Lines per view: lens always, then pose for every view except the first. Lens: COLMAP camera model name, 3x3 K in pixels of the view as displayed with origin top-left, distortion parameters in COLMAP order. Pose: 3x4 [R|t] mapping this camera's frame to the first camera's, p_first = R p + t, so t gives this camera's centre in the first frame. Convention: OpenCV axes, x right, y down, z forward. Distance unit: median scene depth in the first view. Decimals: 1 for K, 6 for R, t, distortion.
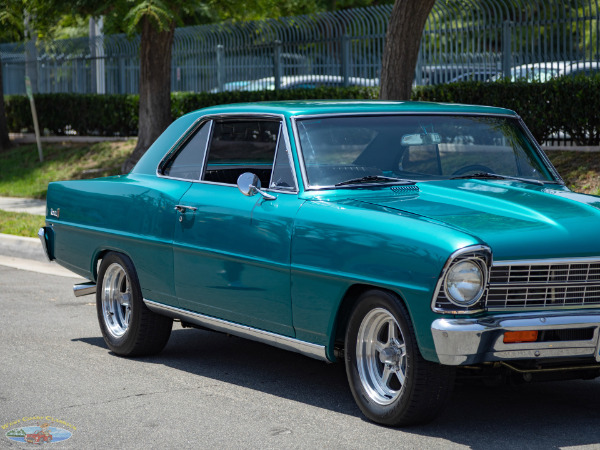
lens RADIAL K [[2173.8, 0, 303.8], [0, 2173.8, 256.4], [0, 0, 1]] dist [0.073076, 0.000000]
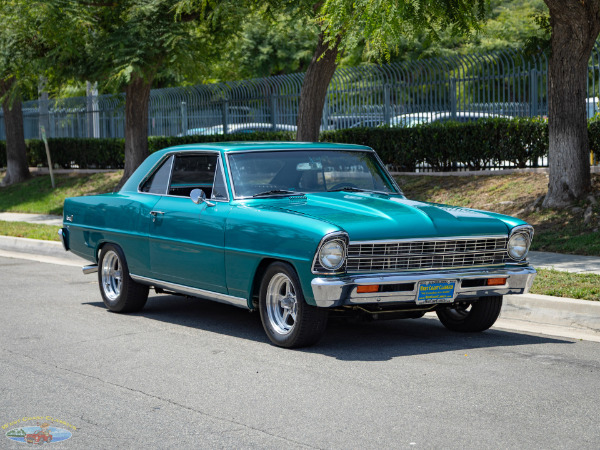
lens RADIAL K [[1795.1, 0, 292.3], [0, 1795.1, 245.6], [0, 0, 1]] dist [0.221125, 0.000000]
pose [[0.999811, -0.009275, 0.017074, 0.019041], [0.009509, 0.999861, -0.013673, 0.019232], [-0.016945, 0.013833, 0.999761, -0.265861]]
